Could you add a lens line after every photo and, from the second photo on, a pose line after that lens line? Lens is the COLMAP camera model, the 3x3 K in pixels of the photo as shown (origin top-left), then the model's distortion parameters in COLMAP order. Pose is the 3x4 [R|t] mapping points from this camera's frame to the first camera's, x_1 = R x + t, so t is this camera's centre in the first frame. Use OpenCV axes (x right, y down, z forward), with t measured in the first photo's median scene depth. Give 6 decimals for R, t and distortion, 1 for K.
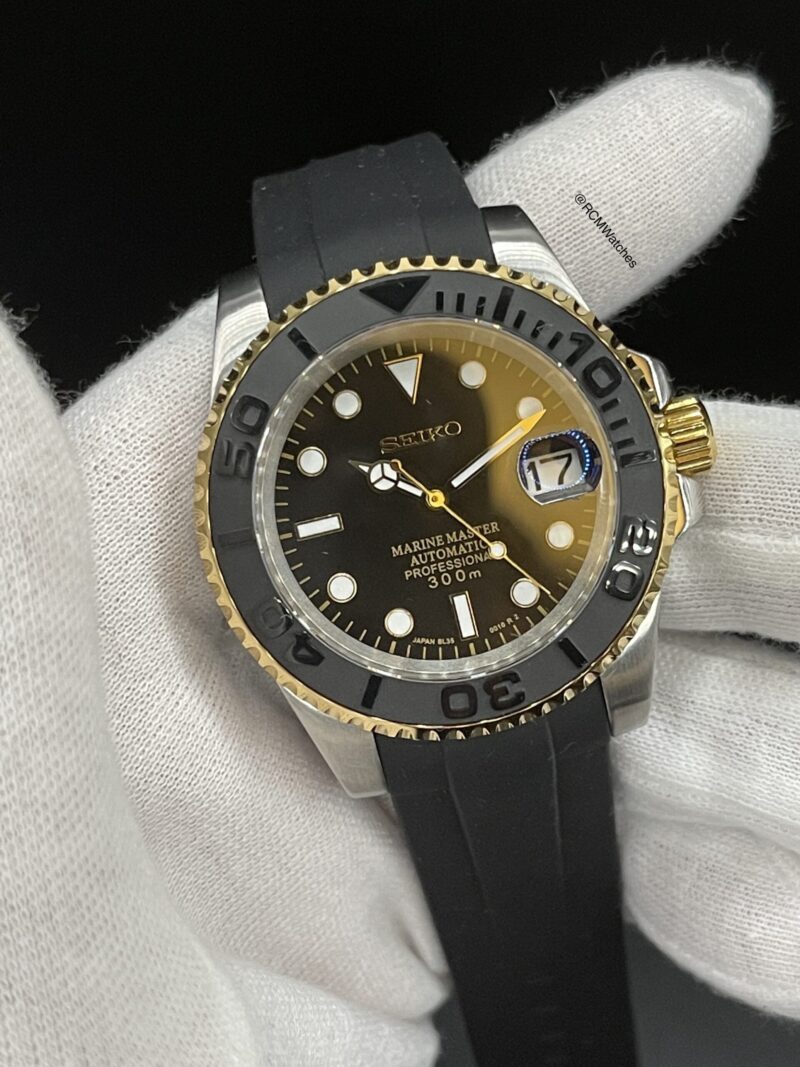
lens RADIAL K [[2044.5, 0, 400.0], [0, 2044.5, 533.5], [0, 0, 1]] dist [-0.005418, 0.285041]
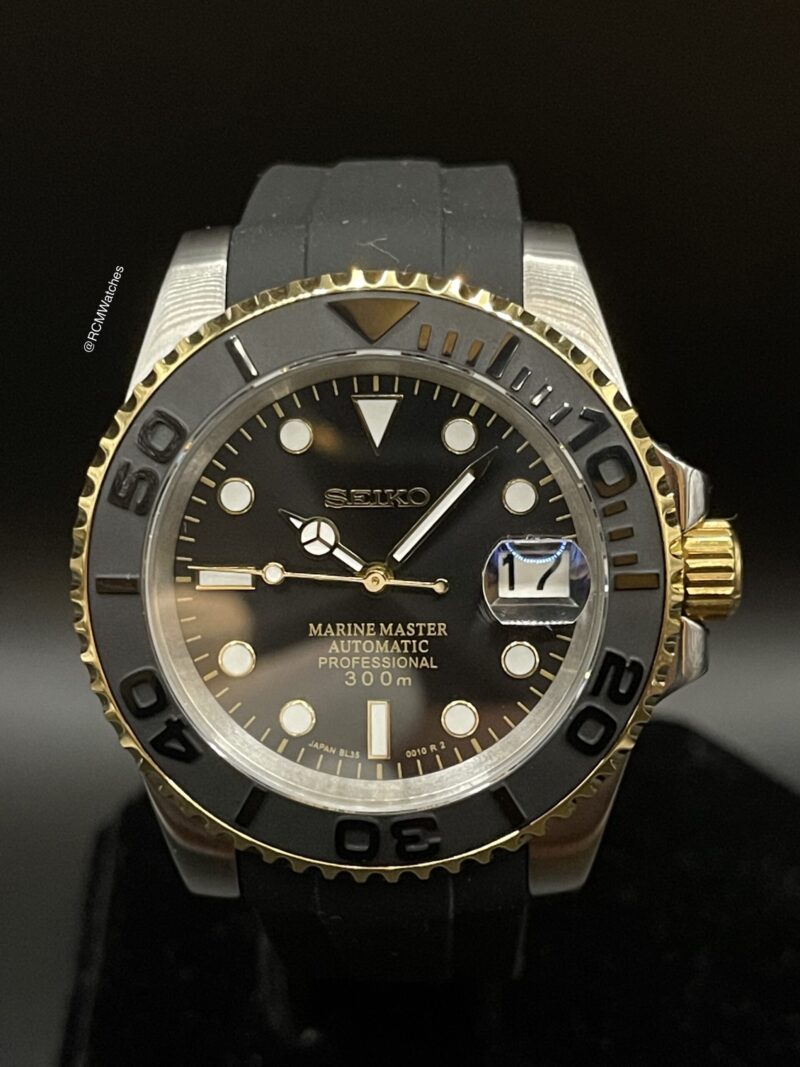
lens RADIAL K [[2044.5, 0, 400.0], [0, 2044.5, 533.5], [0, 0, 1]] dist [-0.005418, 0.285041]
pose [[0.972950, 0.230356, 0.017477, 0.008037], [-0.230255, 0.973101, -0.007620, -0.029314], [-0.018762, 0.003389, 0.999818, 0.207702]]
